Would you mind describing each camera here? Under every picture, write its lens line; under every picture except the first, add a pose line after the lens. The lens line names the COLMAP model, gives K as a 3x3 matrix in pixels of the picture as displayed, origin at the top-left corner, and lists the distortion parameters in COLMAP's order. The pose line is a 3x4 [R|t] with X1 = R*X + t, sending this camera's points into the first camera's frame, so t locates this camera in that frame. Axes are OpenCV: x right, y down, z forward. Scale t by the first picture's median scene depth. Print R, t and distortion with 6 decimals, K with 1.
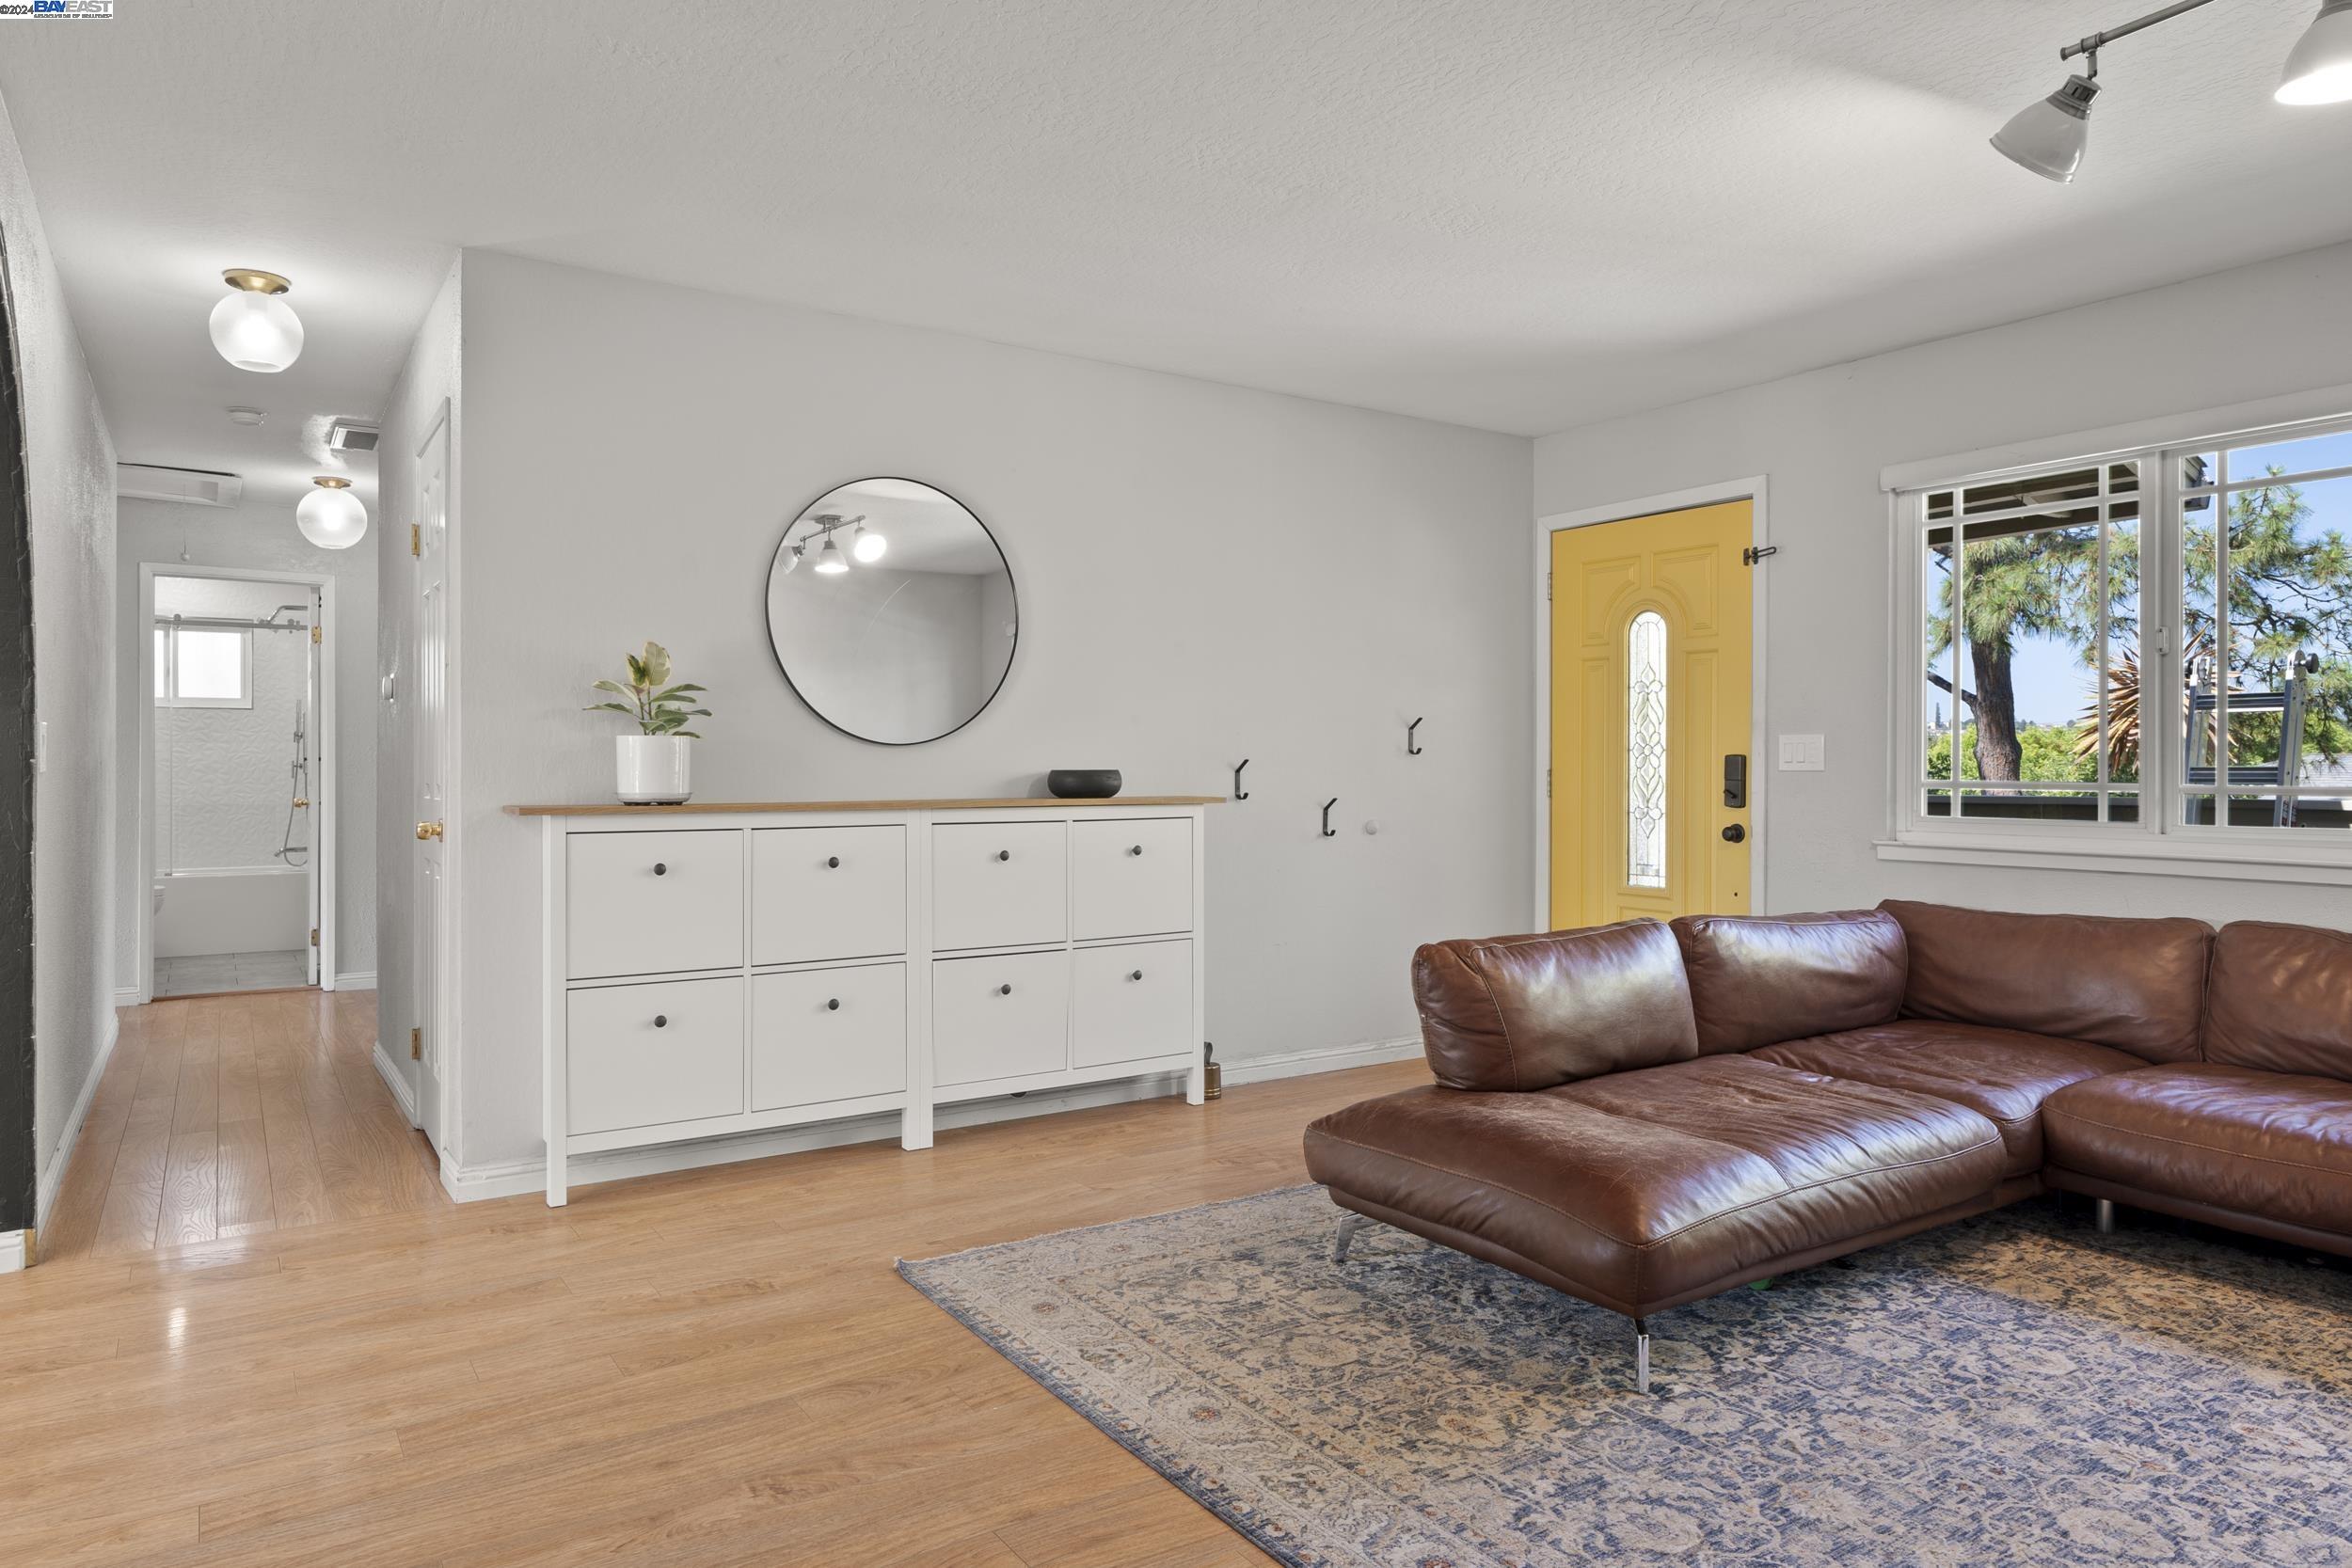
lens RADIAL K [[1437.9, 0, 1178.4], [0, 1437.9, 792.4], [0, 0, 1]] dist [-0.003290, -0.000358]
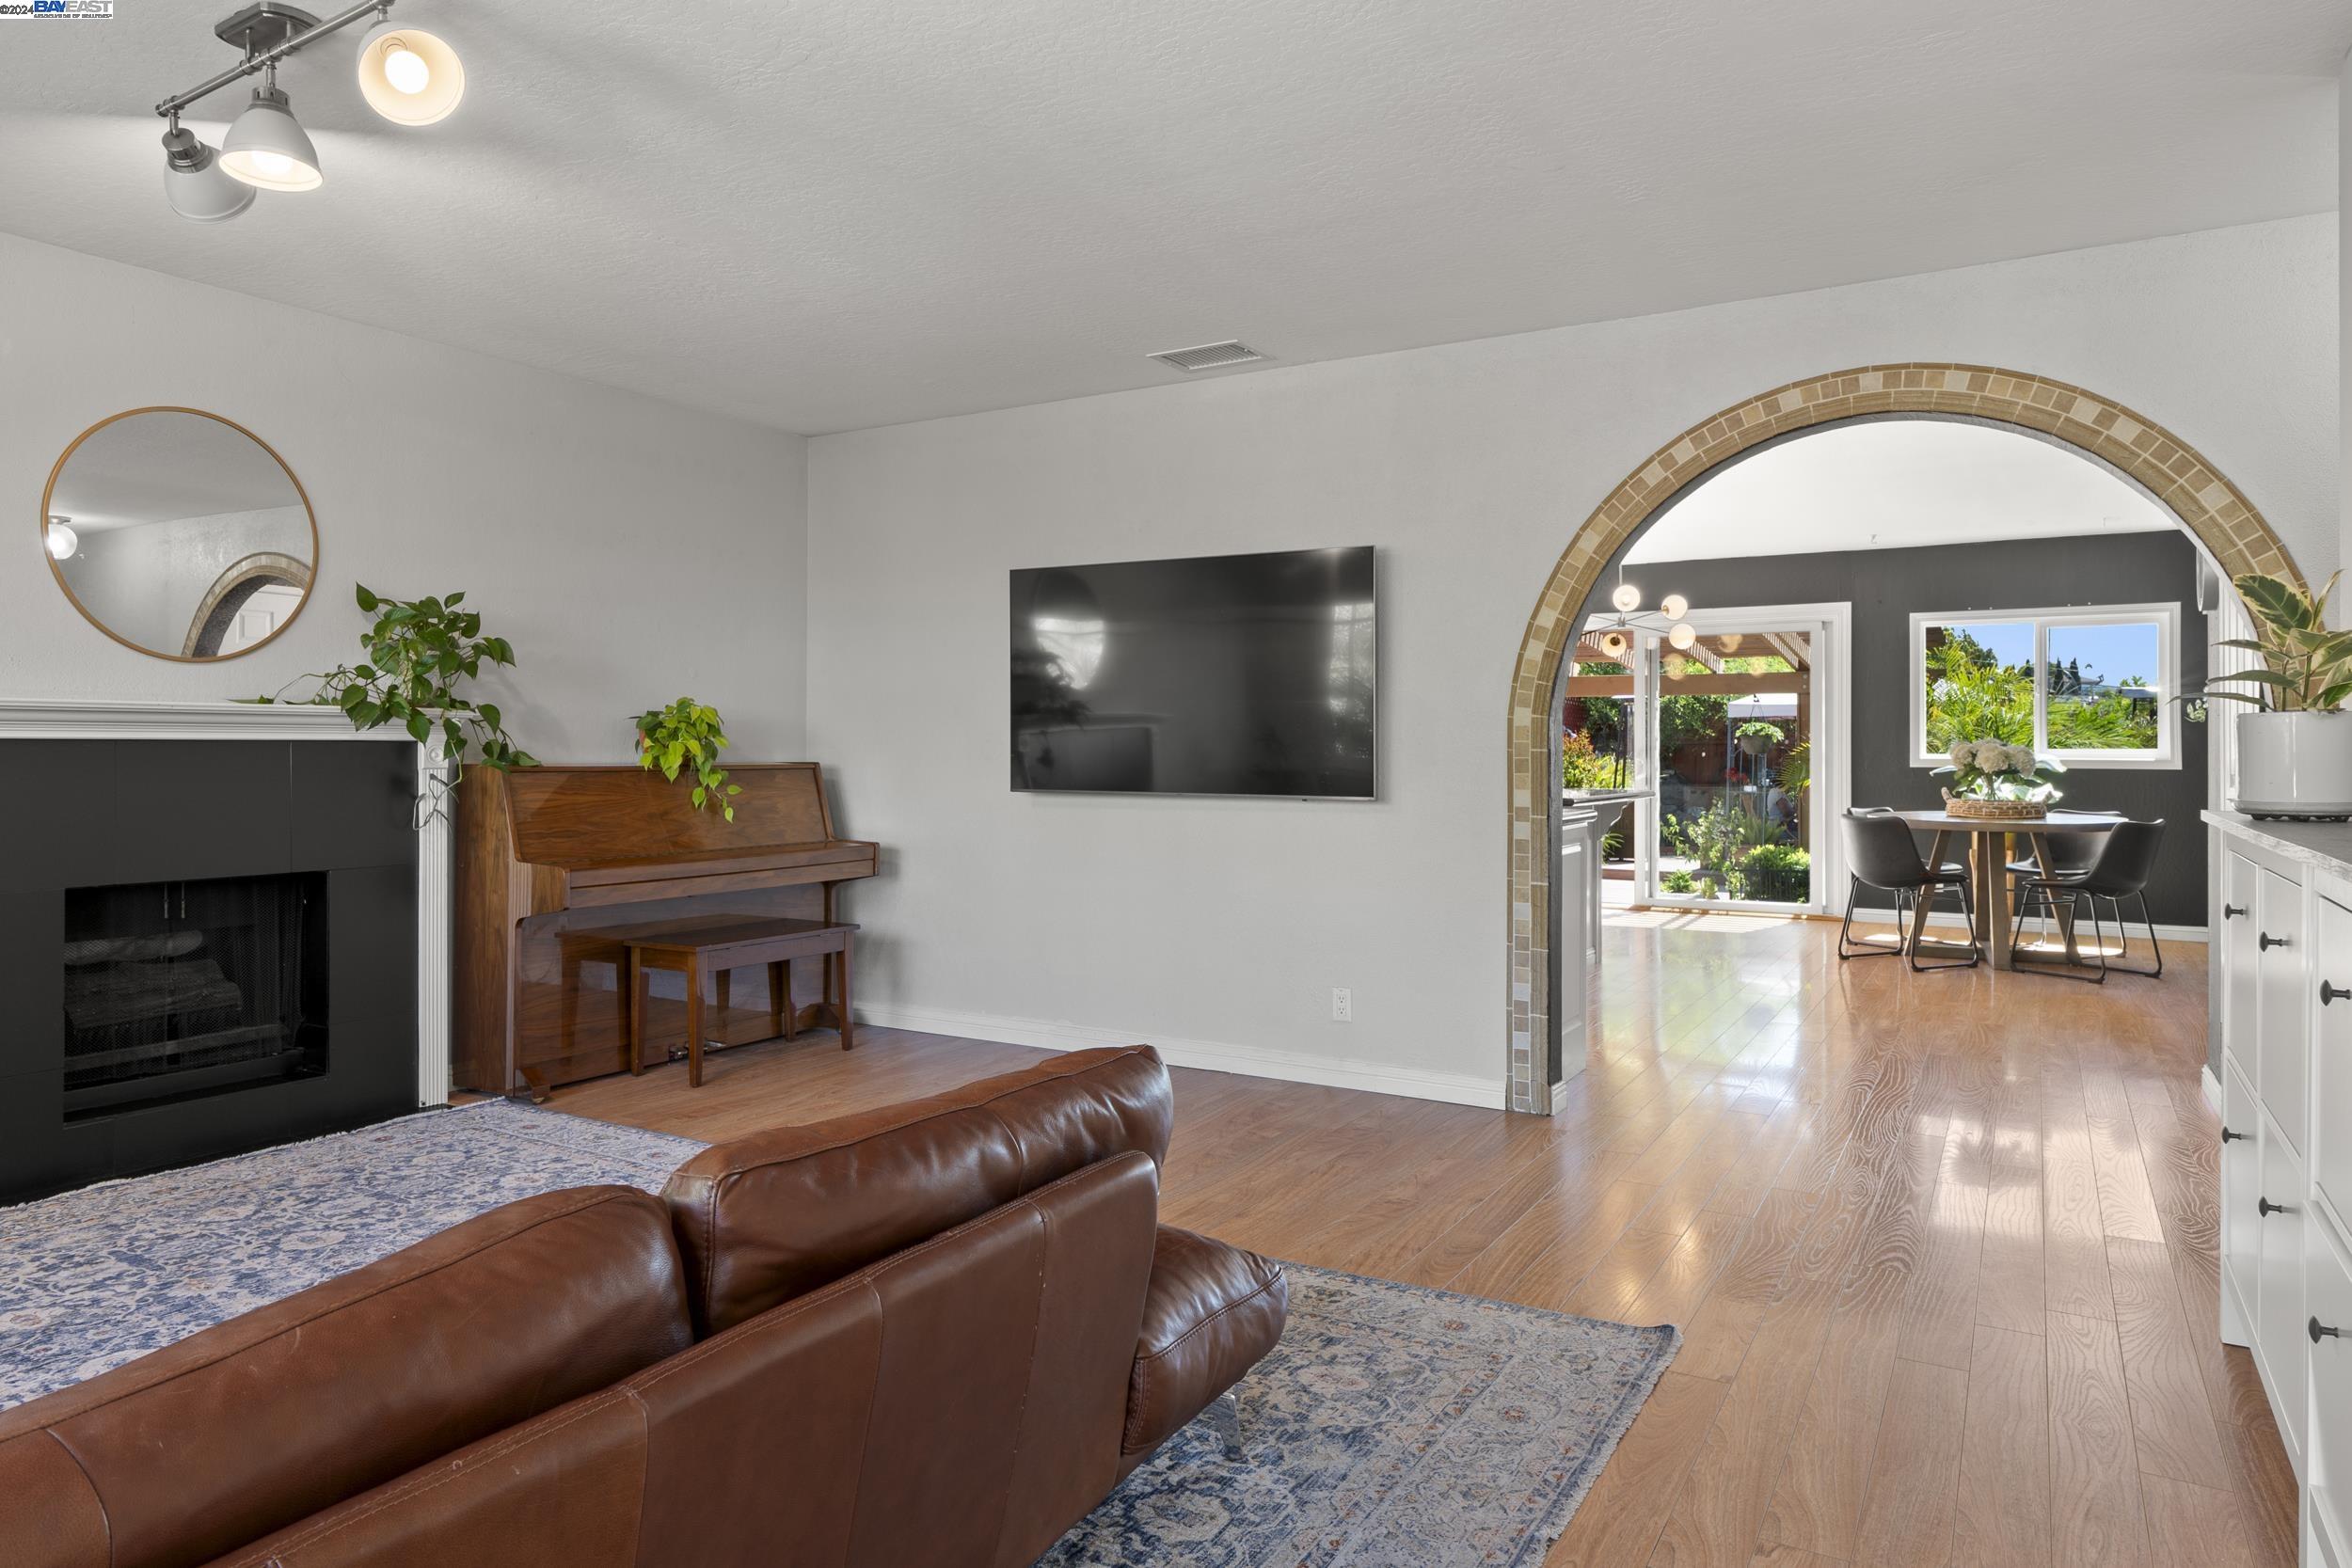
lens RADIAL K [[1466.9, 0, 1171.9], [0, 1466.9, 758.4], [0, 0, 1]] dist [-0.005446, 0.003927]
pose [[-0.902834, -0.002078, -0.429985, 0.513876], [-0.014847, 0.999543, 0.026343, -0.039985], [0.429734, 0.030167, -0.902452, 1.859188]]
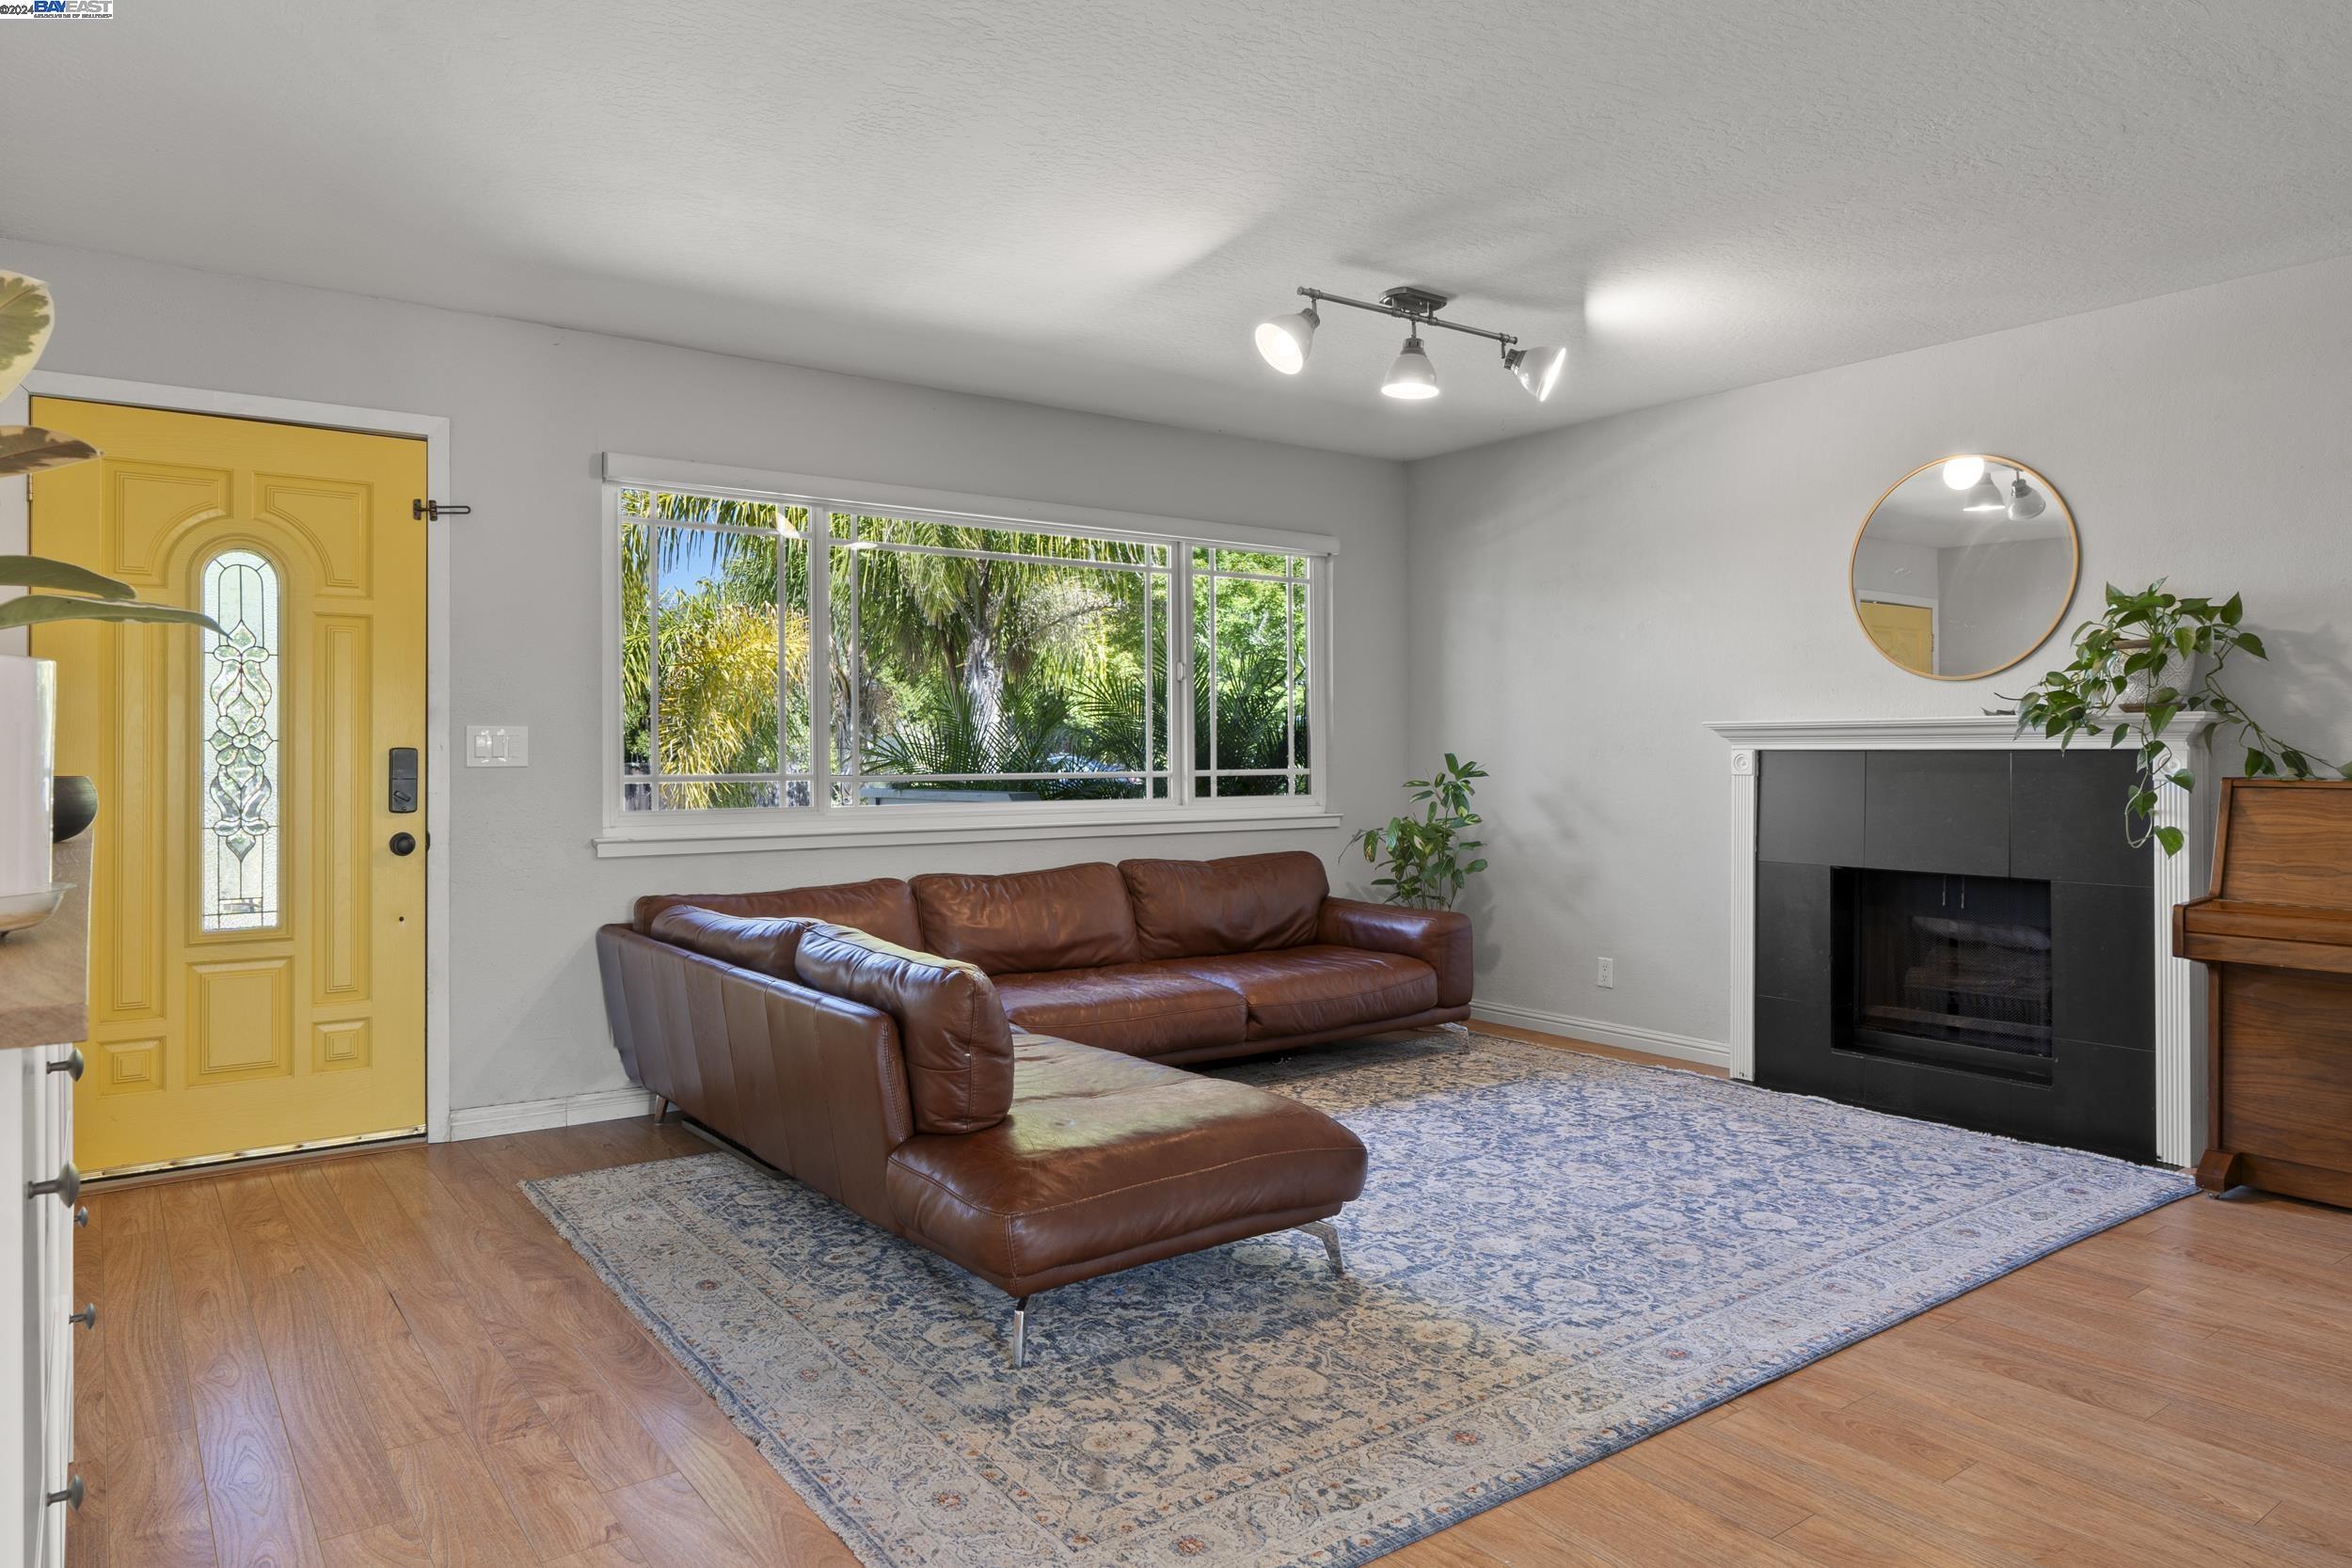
lens RADIAL K [[1466.9, 0, 1171.9], [0, 1466.9, 758.4], [0, 0, 1]] dist [-0.005446, 0.003927]
pose [[-0.037343, -0.002585, 0.999299, -0.829923], [0.023155, 0.999726, 0.003451, -0.023315], [-0.999034, 0.023268, -0.037273, 1.071119]]
